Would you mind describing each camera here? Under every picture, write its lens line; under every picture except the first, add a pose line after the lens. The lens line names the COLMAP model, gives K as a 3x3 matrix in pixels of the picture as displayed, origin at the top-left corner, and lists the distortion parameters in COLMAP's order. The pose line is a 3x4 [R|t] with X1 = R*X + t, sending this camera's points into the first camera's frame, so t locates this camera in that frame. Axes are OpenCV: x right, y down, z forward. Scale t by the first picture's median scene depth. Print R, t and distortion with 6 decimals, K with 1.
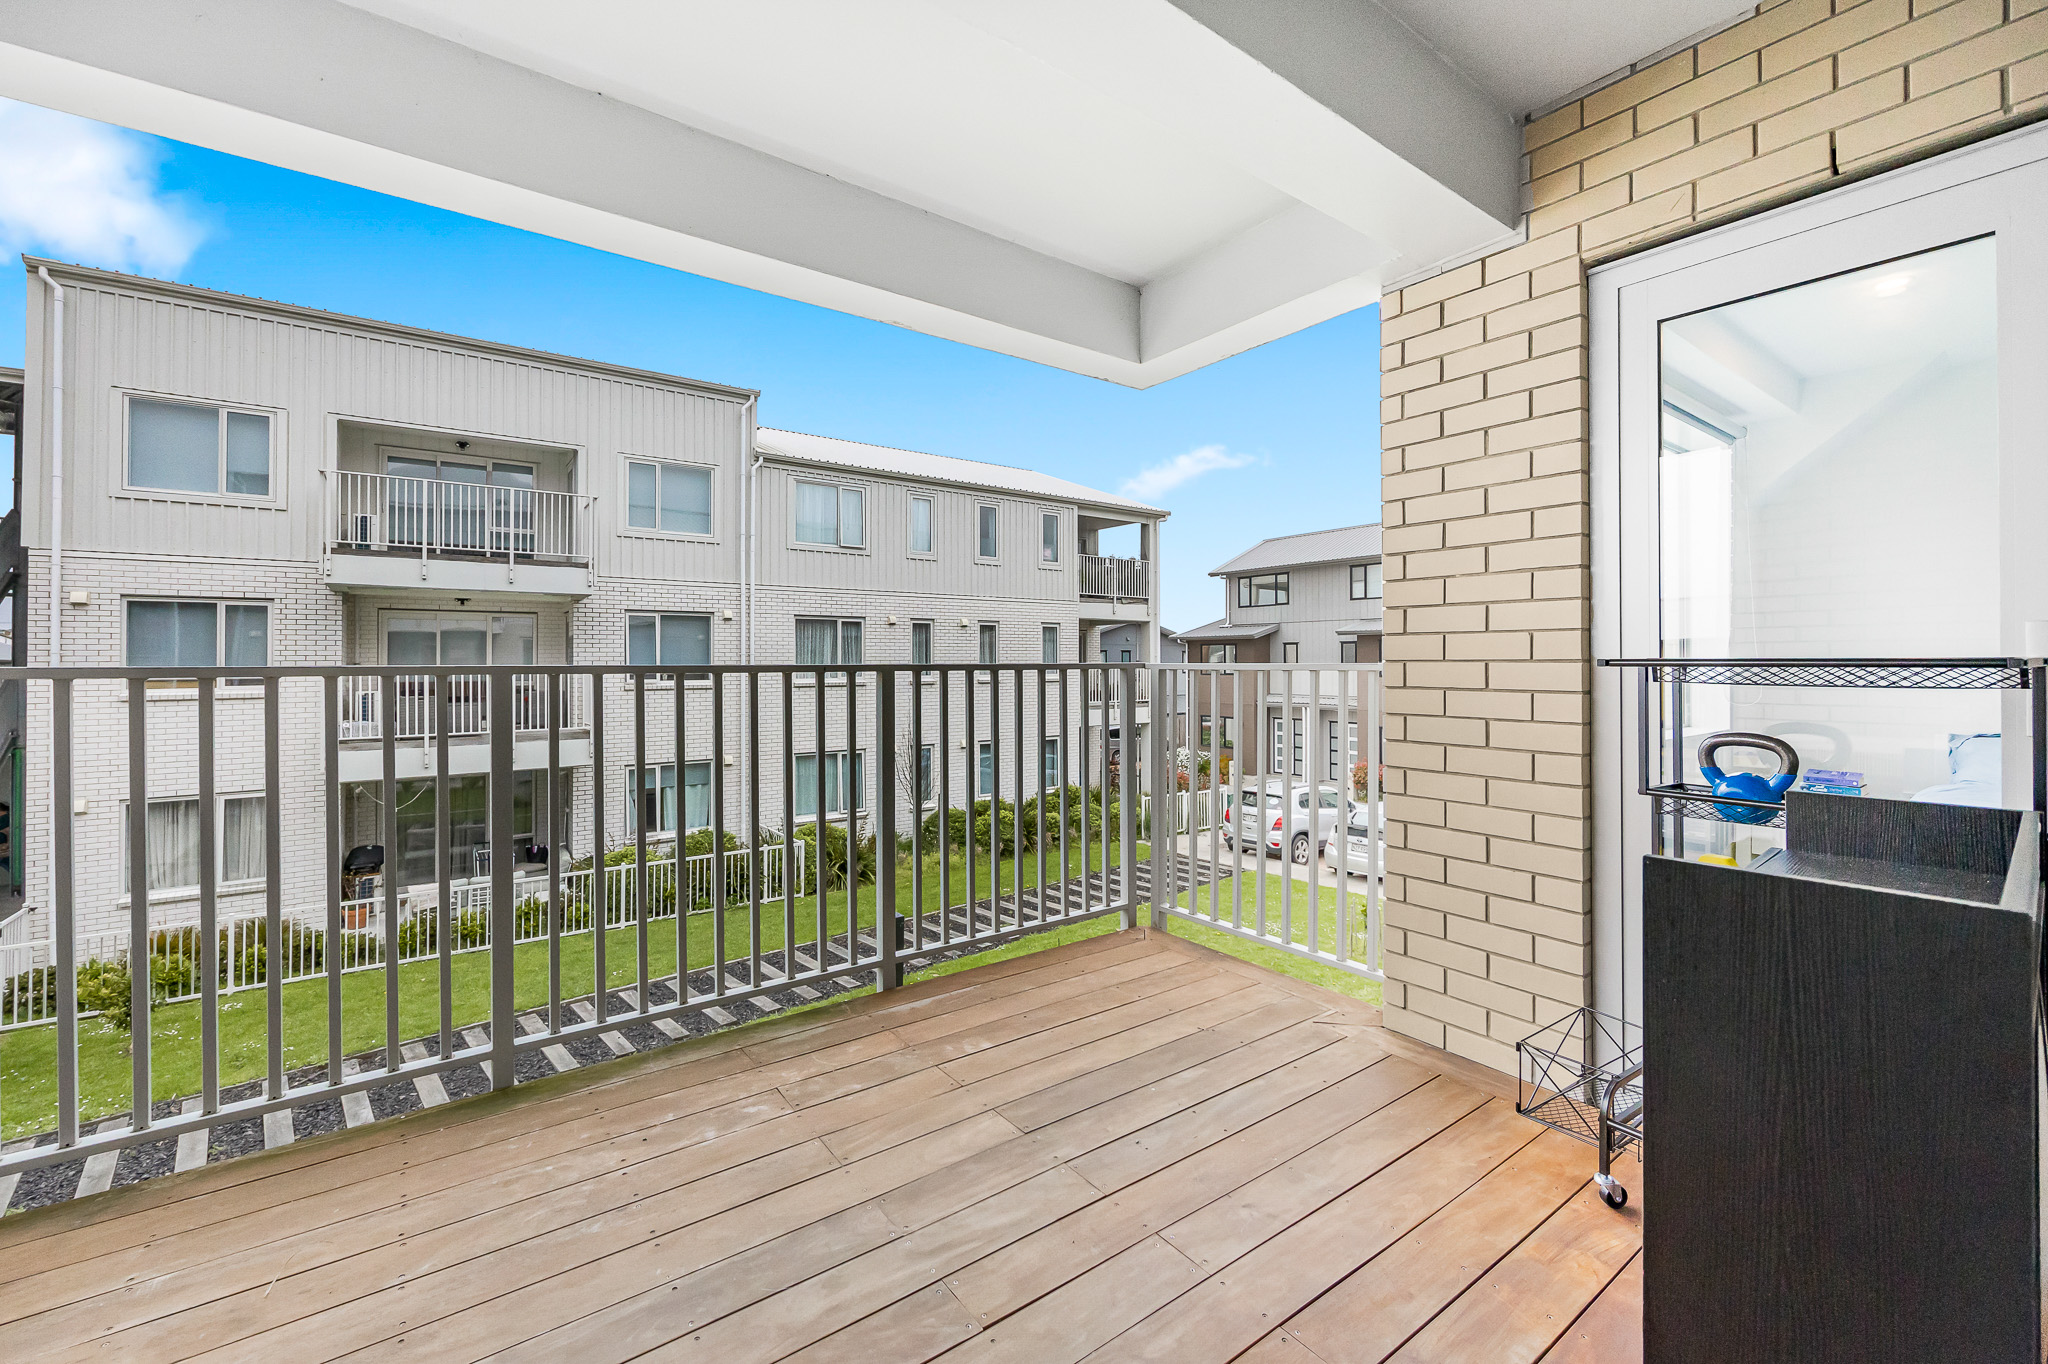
lens RADIAL K [[841.9, 0, 1004.7], [0, 841.9, 642.4], [0, 0, 1]] dist [-0.001723, -0.000407]
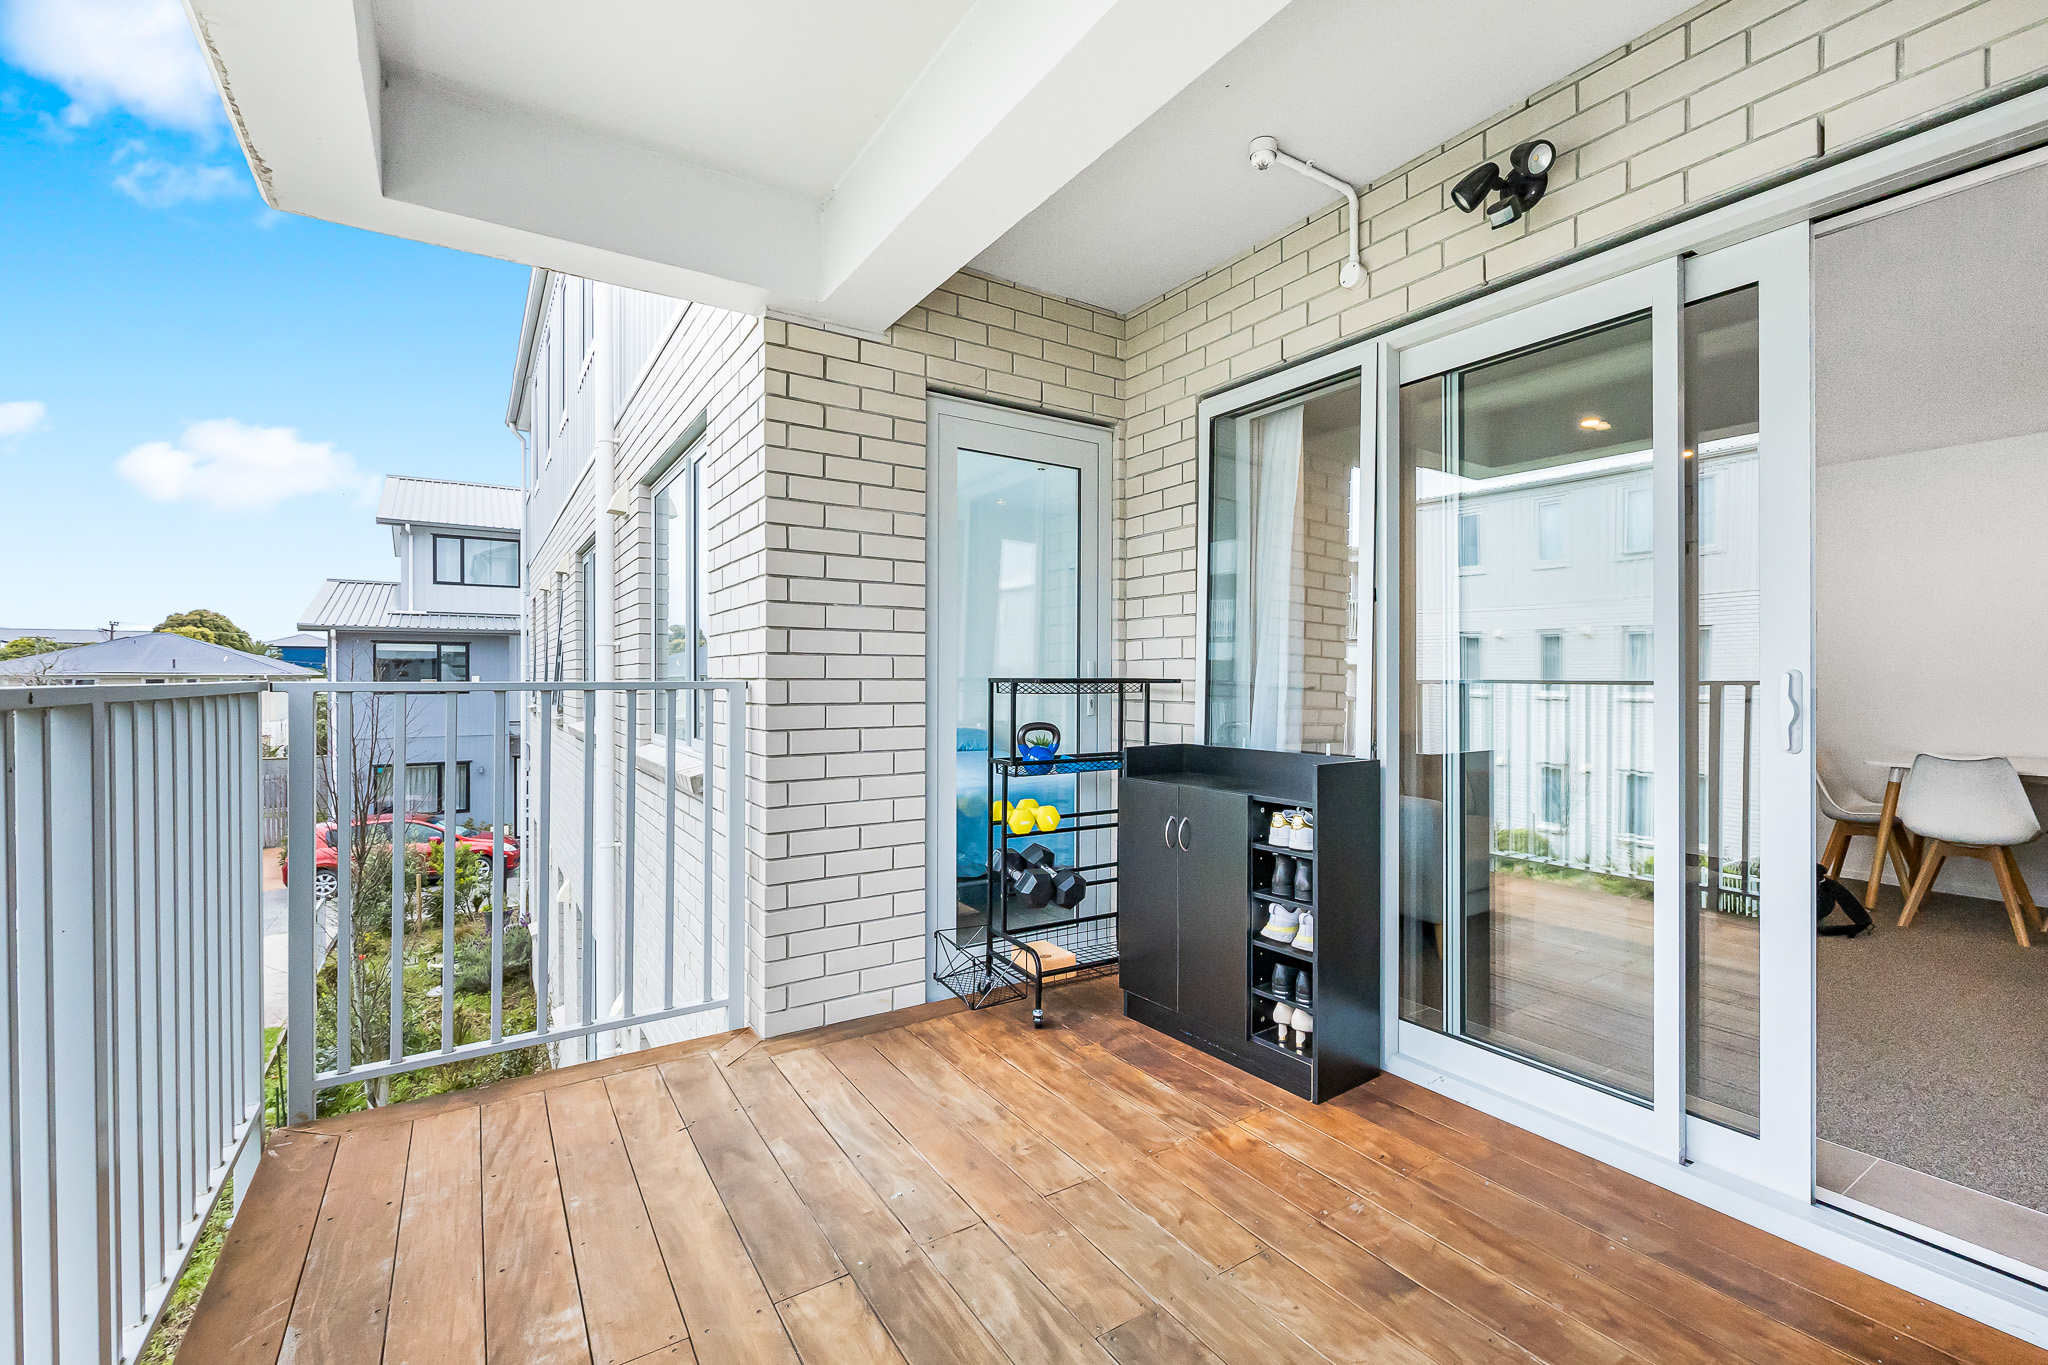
lens RADIAL K [[897.6, 0, 1102.8], [0, 897.6, 687.1], [0, 0, 1]] dist [-0.001072, -0.000304]
pose [[-0.008446, -0.002878, 0.999960, -0.656525], [-0.020669, 0.999783, 0.002703, 0.020957], [-0.999751, -0.020646, -0.008503, 0.625397]]
